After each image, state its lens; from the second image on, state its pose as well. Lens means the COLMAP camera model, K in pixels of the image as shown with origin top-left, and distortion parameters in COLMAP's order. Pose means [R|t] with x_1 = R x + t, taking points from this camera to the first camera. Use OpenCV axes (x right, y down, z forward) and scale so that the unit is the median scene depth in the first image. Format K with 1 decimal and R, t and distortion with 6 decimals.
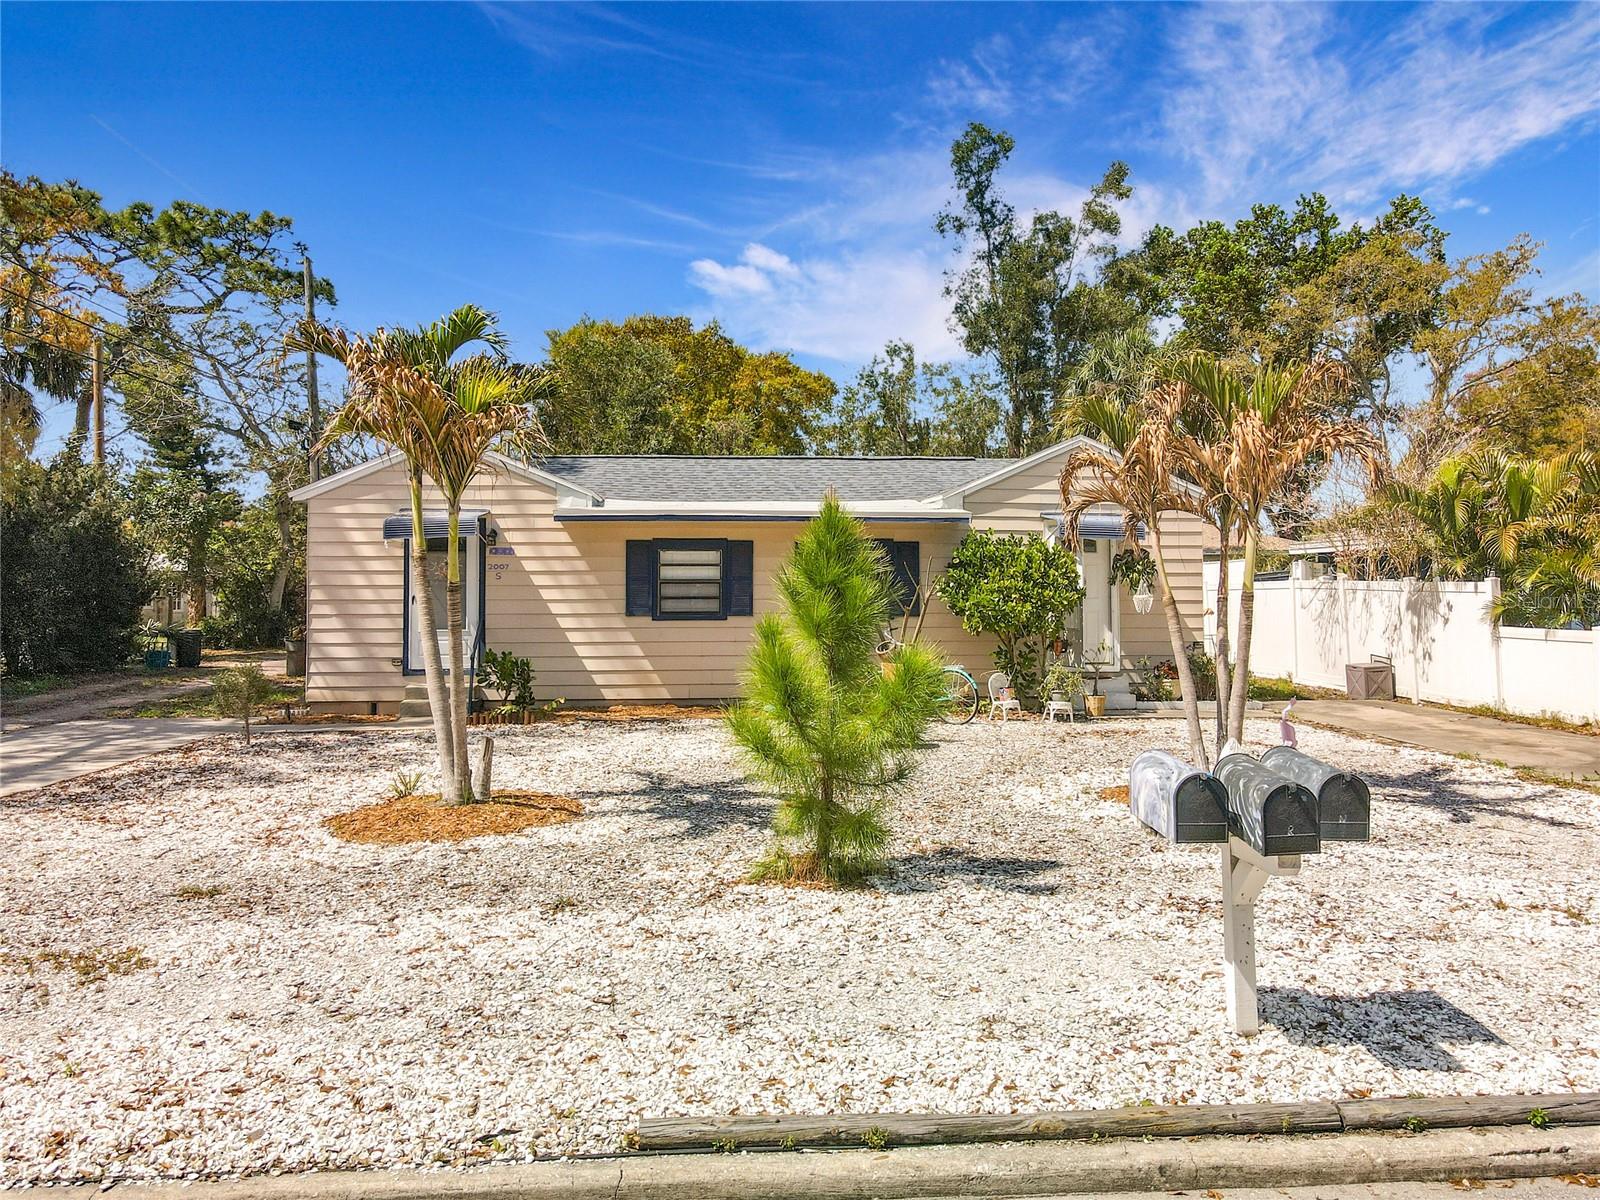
lens RADIAL K [[1127.5, 0, 825.8], [0, 1127.5, 588.8], [0, 0, 1]] dist [0.024107, 0.004589]
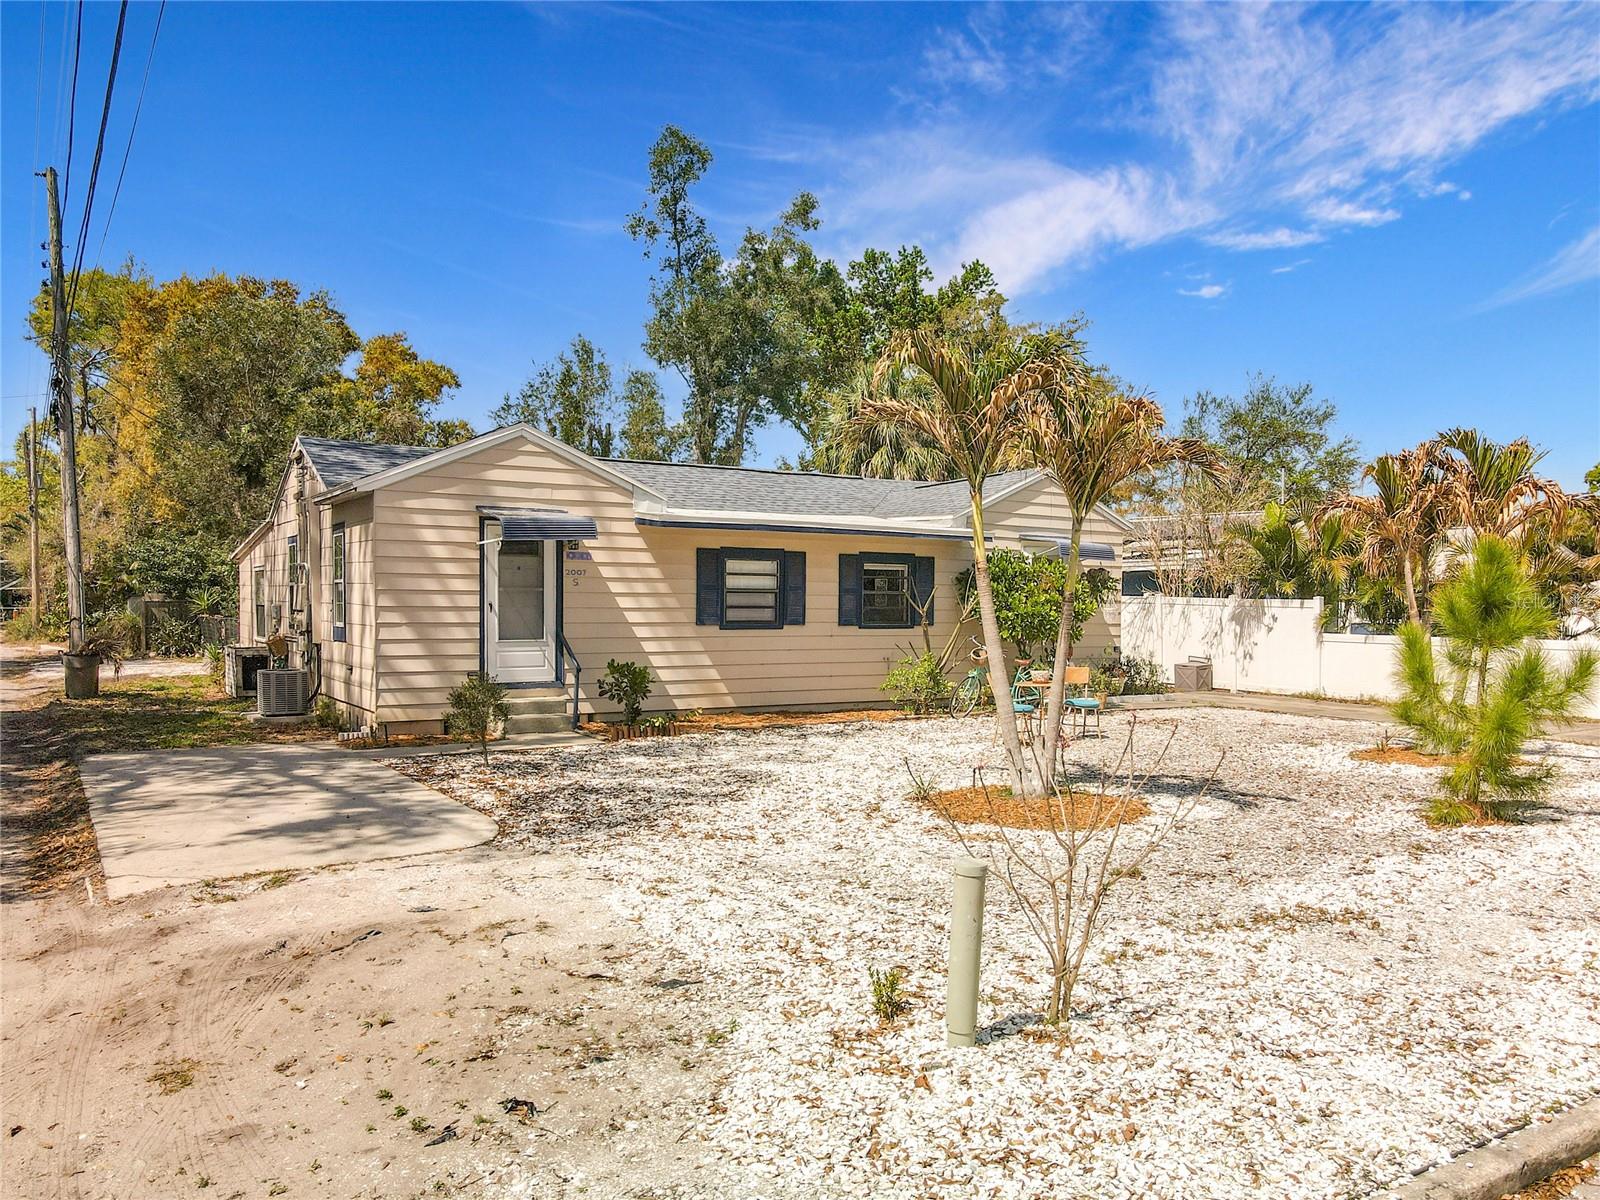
lens RADIAL K [[1127.5, 0, 840.1], [0, 1127.5, 647.6], [0, 0, 1]] dist [0.024107, 0.004589]
pose [[0.895511, -0.007715, 0.444973, -0.495933], [-0.012669, 0.999003, 0.042818, -0.000114], [-0.444859, -0.043981, 0.894520, 0.060406]]
